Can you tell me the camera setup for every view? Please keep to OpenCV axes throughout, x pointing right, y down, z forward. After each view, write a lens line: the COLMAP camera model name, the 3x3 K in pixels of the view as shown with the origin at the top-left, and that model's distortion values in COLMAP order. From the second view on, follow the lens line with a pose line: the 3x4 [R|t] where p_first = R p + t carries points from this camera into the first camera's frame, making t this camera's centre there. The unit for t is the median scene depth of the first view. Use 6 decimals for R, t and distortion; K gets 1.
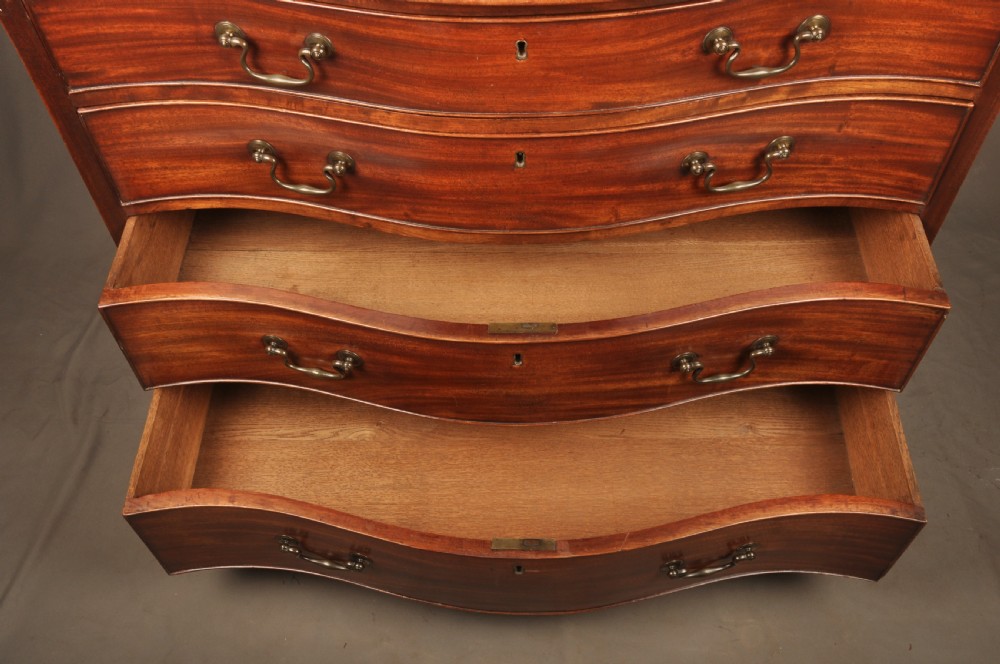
lens RADIAL K [[937.1, 0, 527.3], [0, 937.1, 309.1], [0, 0, 1]] dist [-0.006989, 0.000000]
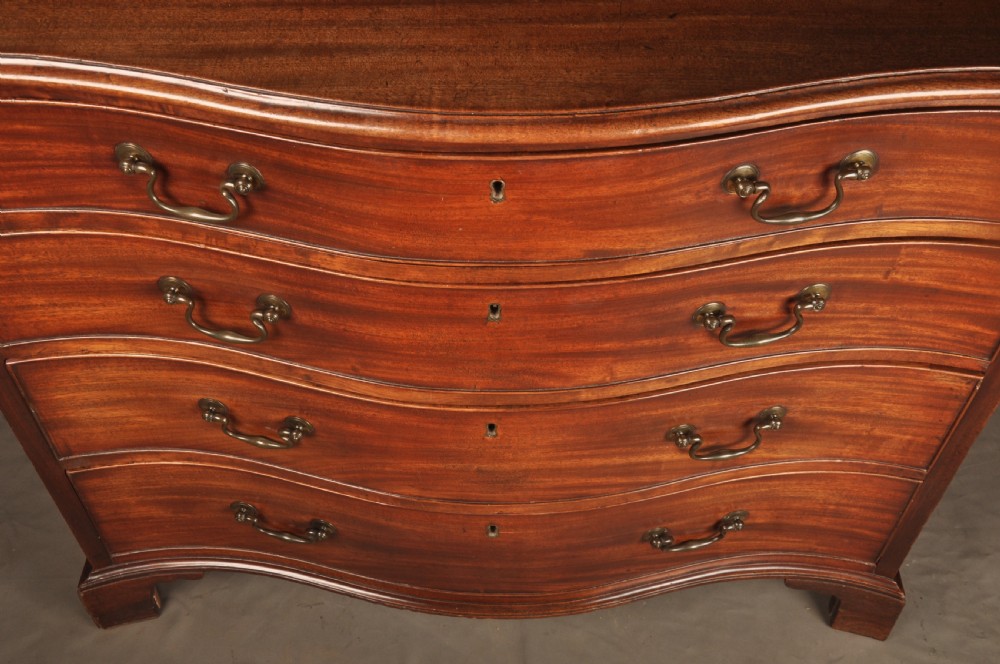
lens RADIAL K [[1053.4, 0, 524.1], [0, 1053.4, 311.1], [0, 0, 1]] dist [0.032654, 0.000000]
pose [[0.999668, 0.015412, 0.020648, -0.000880], [-0.014218, 0.998285, -0.056785, -0.112075], [-0.021488, 0.056473, 0.998173, 0.093070]]
